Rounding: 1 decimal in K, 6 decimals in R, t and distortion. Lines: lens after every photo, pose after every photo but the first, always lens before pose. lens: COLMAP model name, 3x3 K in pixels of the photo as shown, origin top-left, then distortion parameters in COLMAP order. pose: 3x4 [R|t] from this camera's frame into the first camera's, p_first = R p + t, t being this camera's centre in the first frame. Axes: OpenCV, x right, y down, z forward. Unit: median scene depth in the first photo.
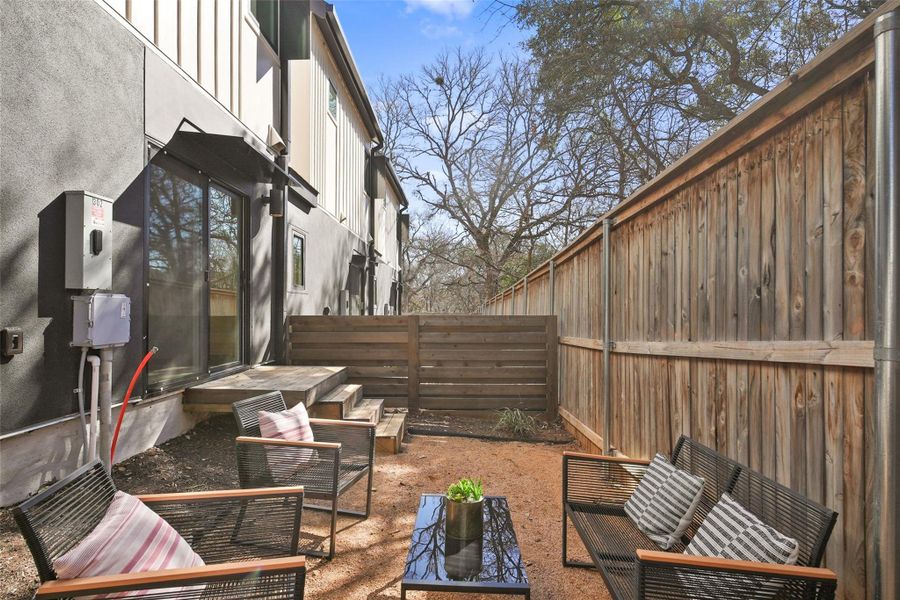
lens RADIAL K [[423.1, 0, 450.0], [0, 423.1, 300.0], [0, 0, 1]] dist [0.001931, -0.000178]
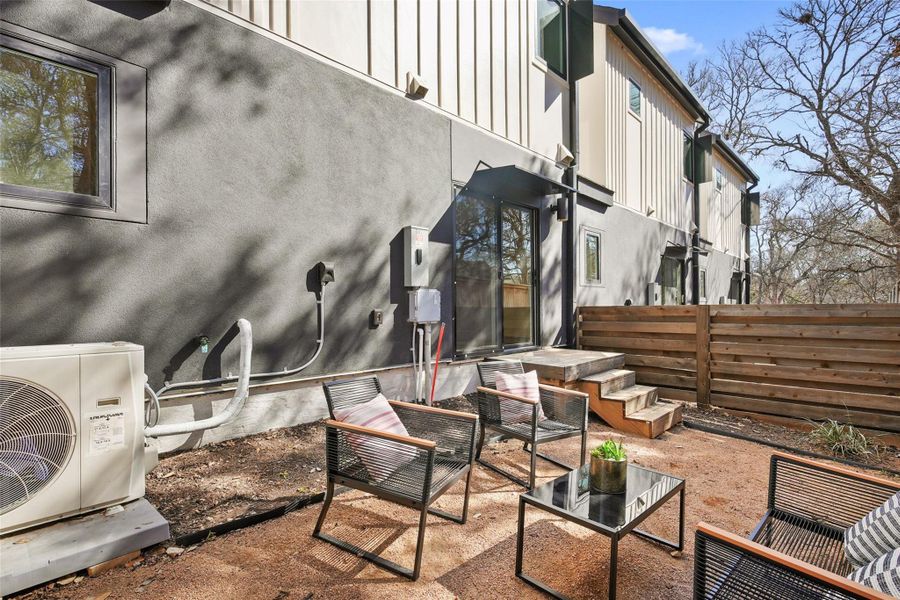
lens RADIAL K [[424.0, 0, 493.6], [0, 424.0, 298.8], [0, 0, 1]] dist [0.001764, -0.000325]
pose [[0.760304, -0.024505, -0.649105, 0.195106], [0.026754, 0.999622, -0.006400, 0.018466], [0.649017, -0.012500, 0.760672, -0.013035]]
